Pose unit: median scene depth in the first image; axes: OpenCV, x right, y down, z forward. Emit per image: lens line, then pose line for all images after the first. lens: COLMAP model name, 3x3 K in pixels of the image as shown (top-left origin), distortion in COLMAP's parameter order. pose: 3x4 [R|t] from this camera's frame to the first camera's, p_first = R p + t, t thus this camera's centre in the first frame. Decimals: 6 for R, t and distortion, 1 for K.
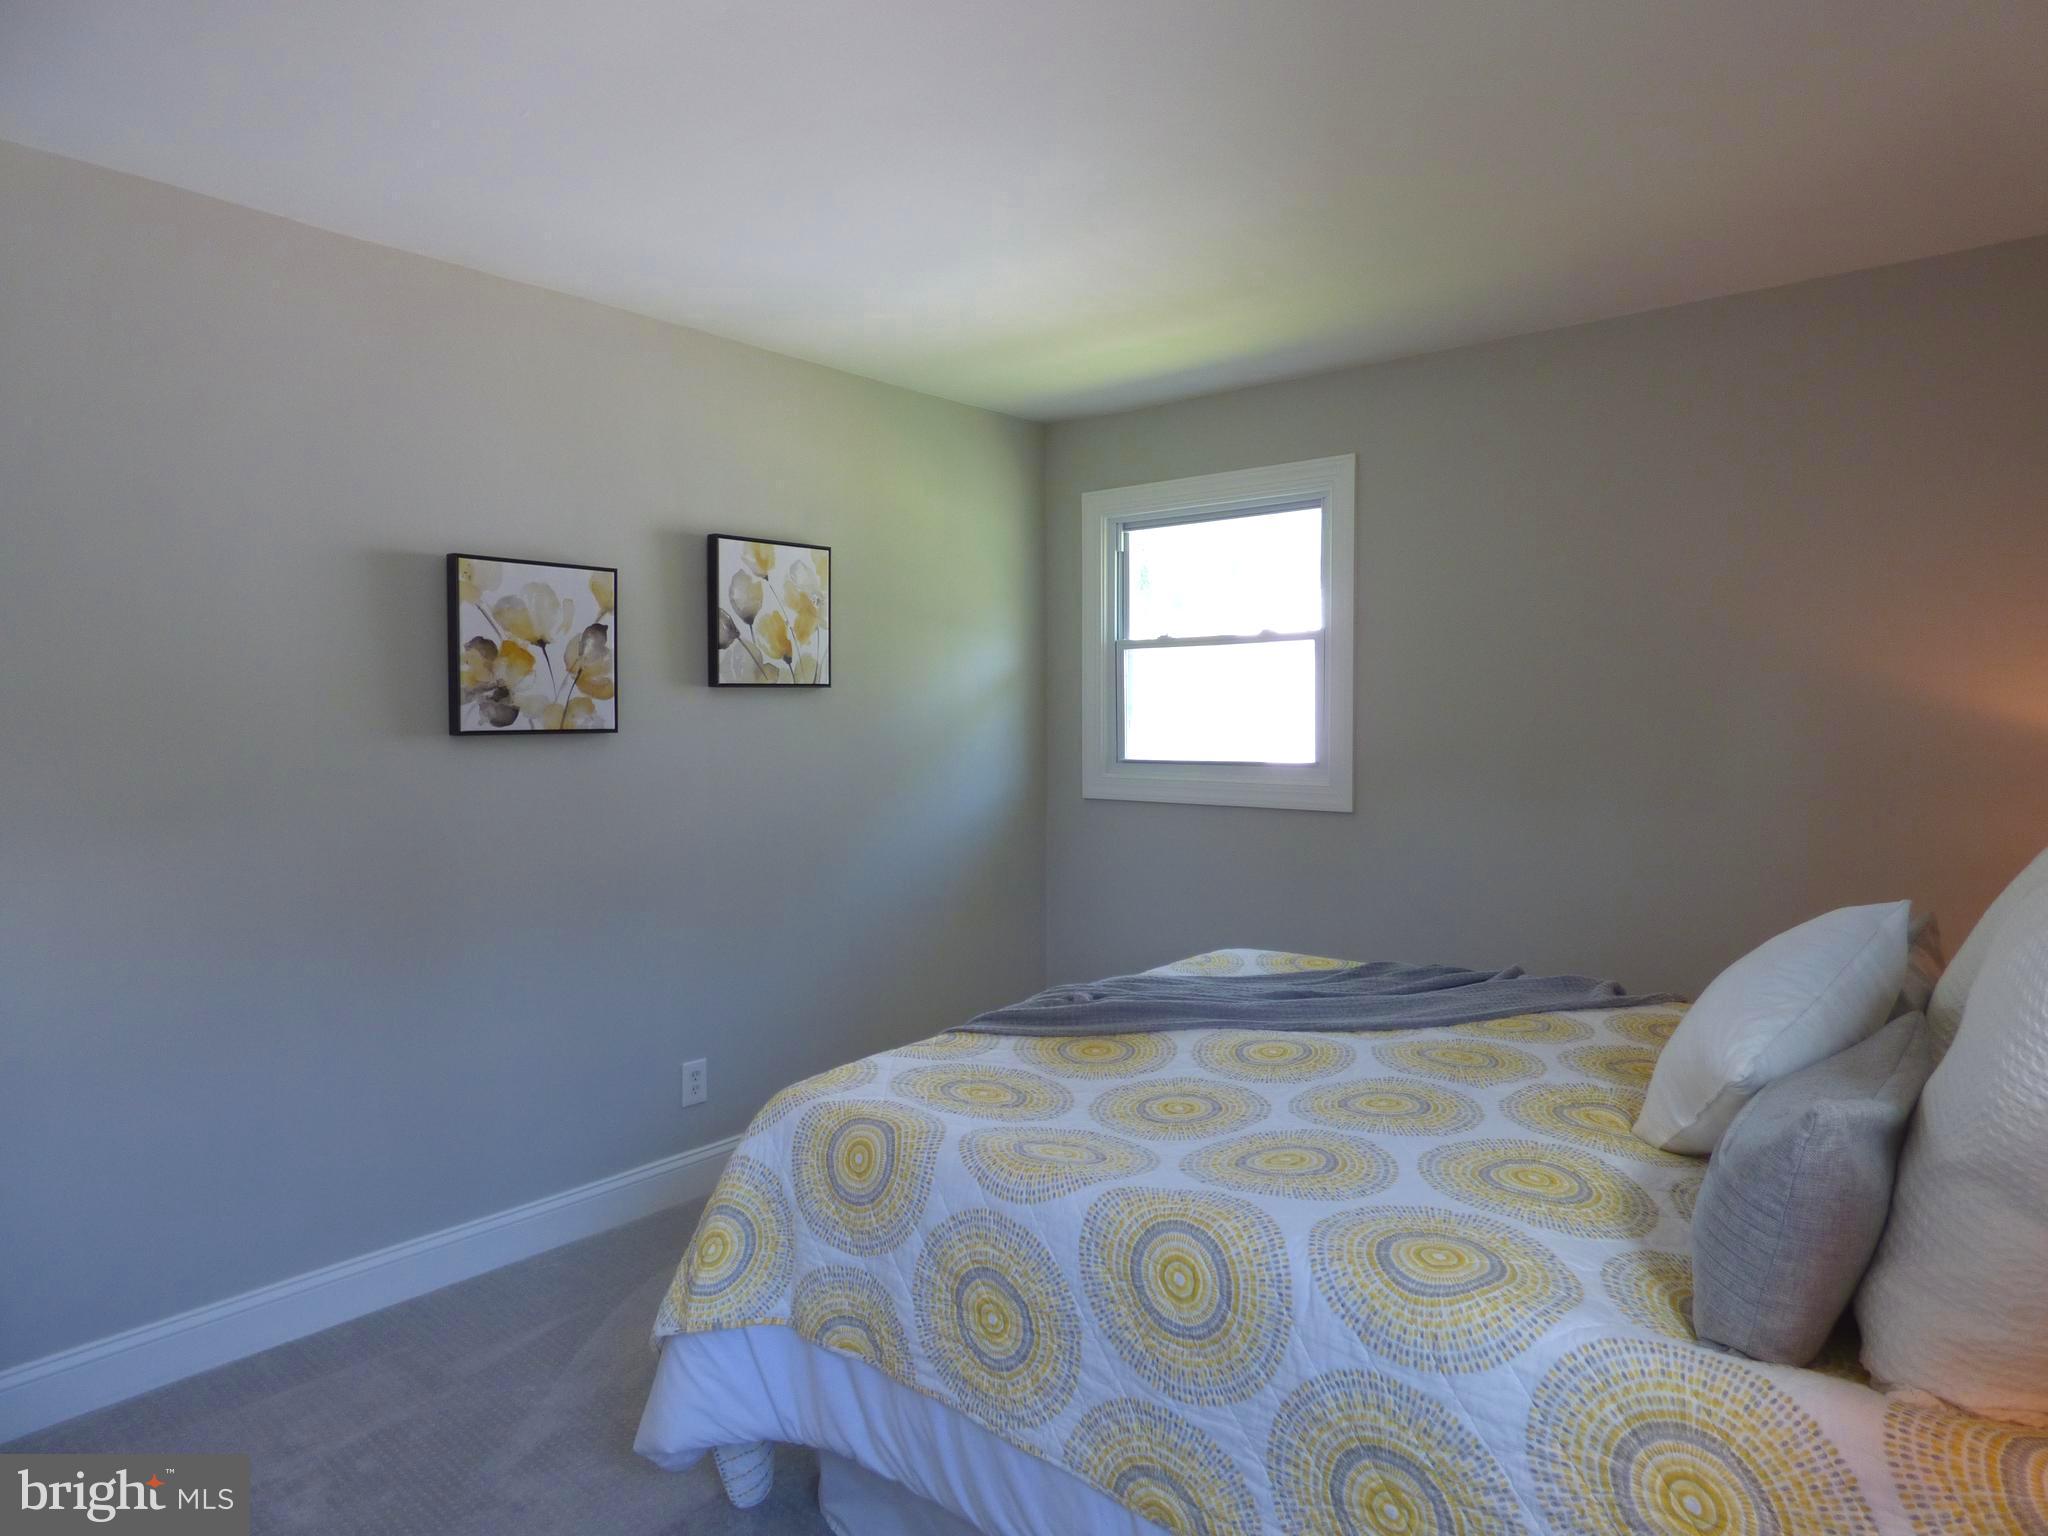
lens RADIAL K [[1238.4, 0, 1033.3], [0, 1238.4, 766.2], [0, 0, 1]] dist [-0.006972, -0.003569]
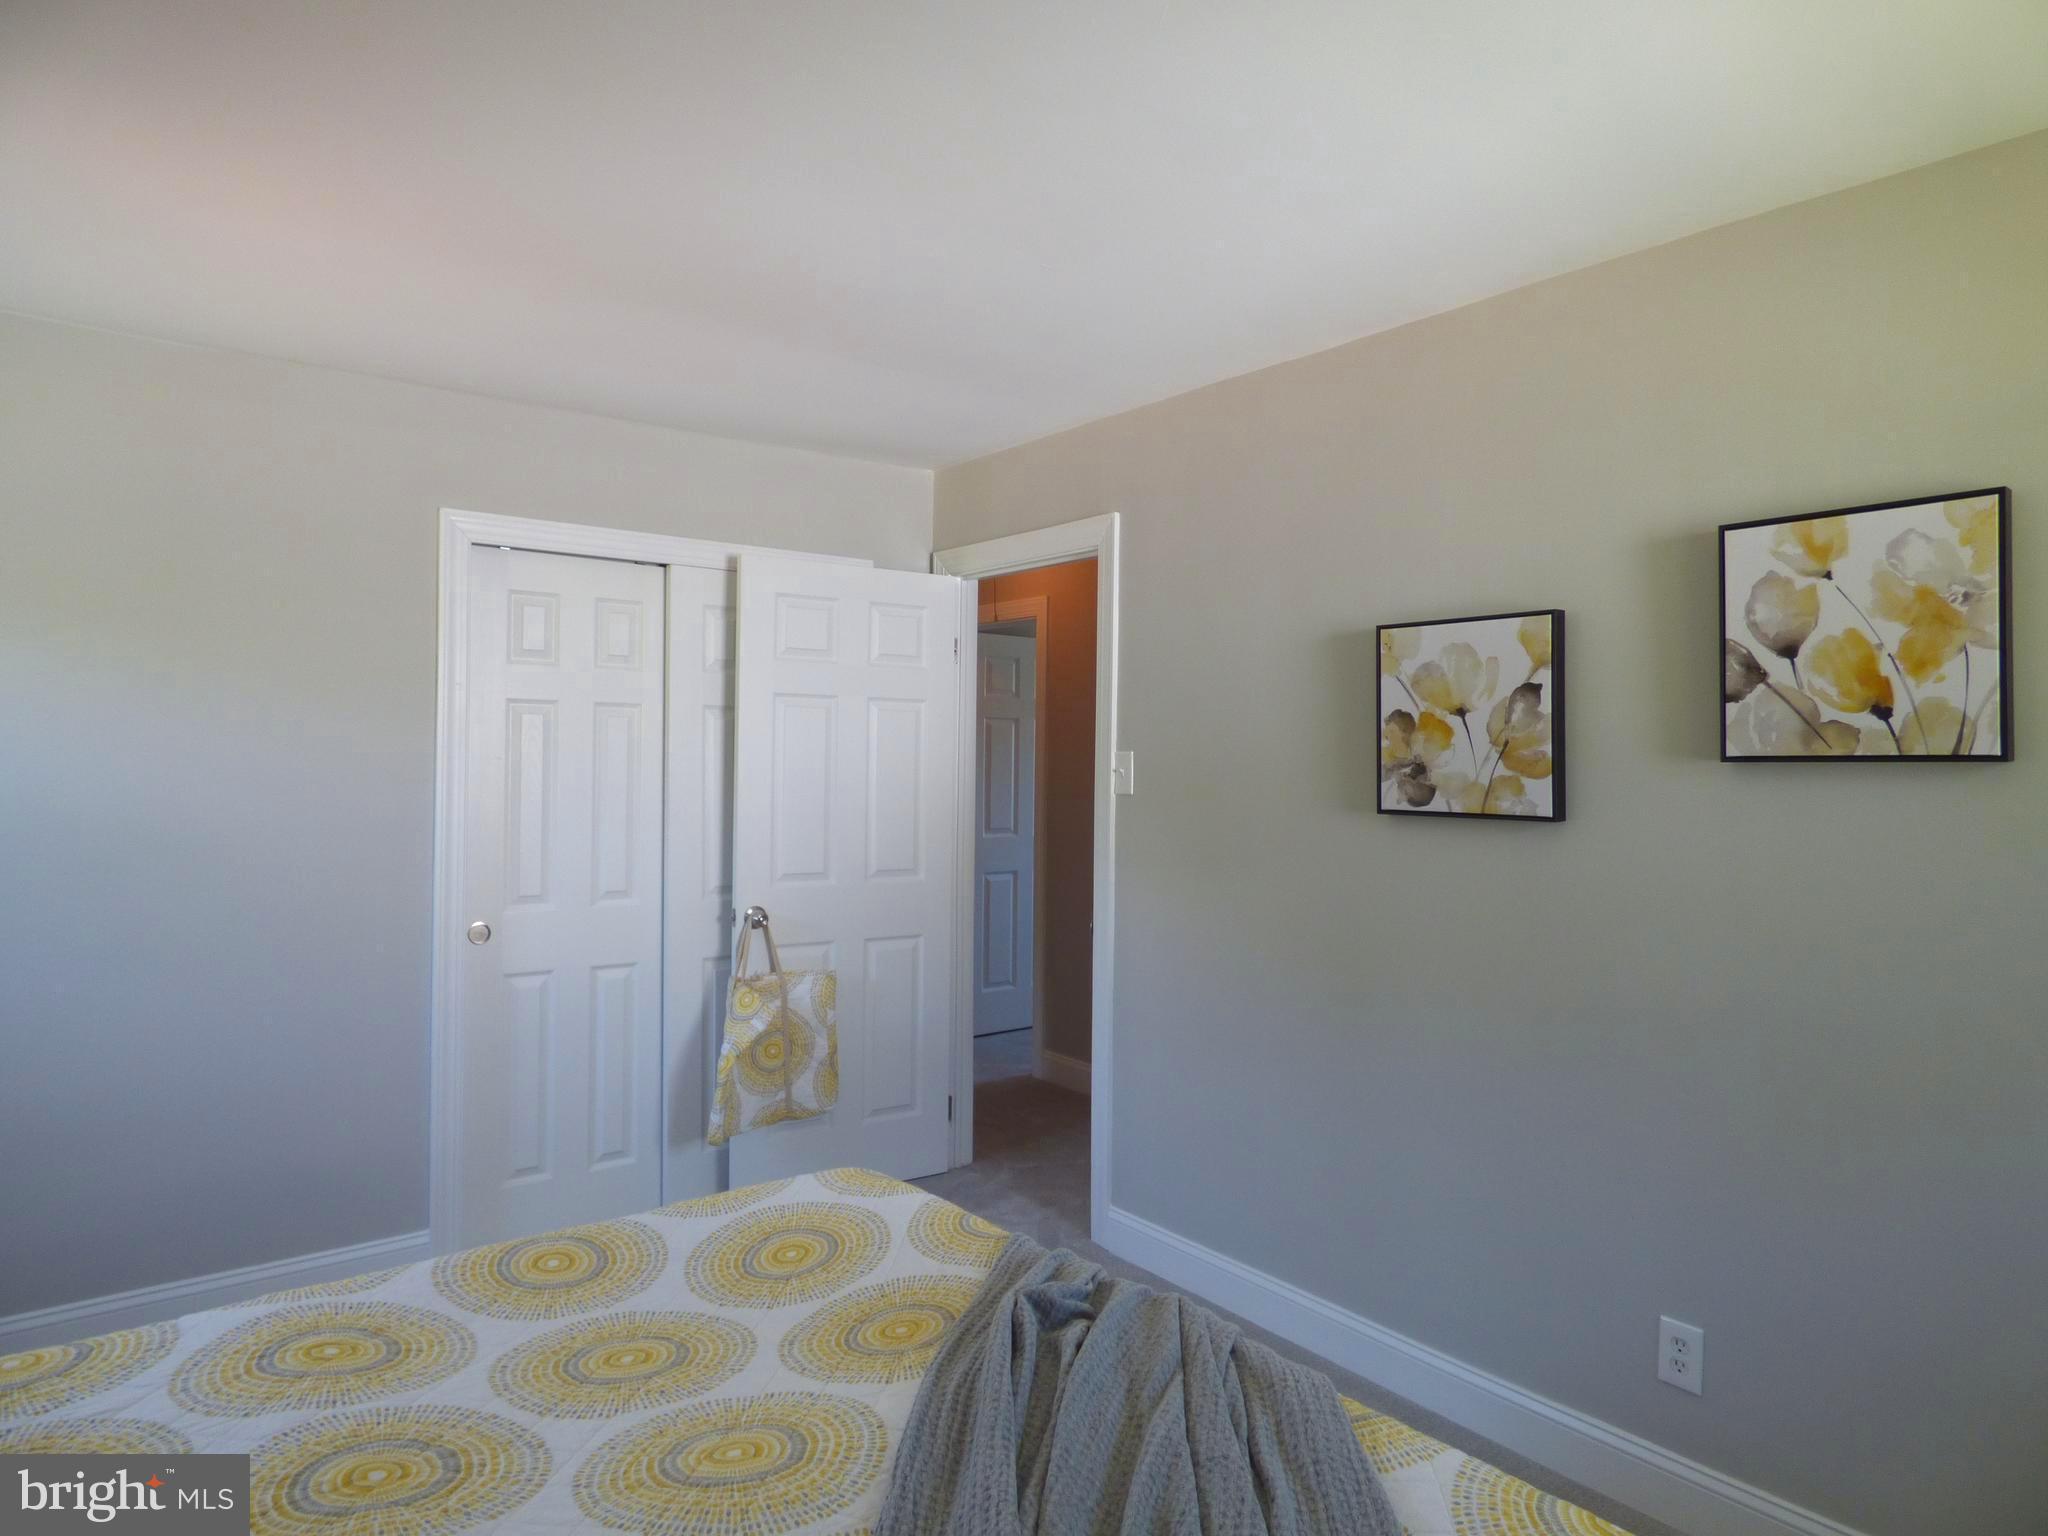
lens RADIAL K [[1238.4, 0, 1027.6], [0, 1238.4, 759.4], [0, 0, 1]] dist [-0.006972, -0.003569]
pose [[-0.202313, 0.003091, -0.979316, 0.501102], [-0.051170, 0.998596, 0.013723, -0.062193], [0.977983, 0.052888, -0.201871, 0.869081]]
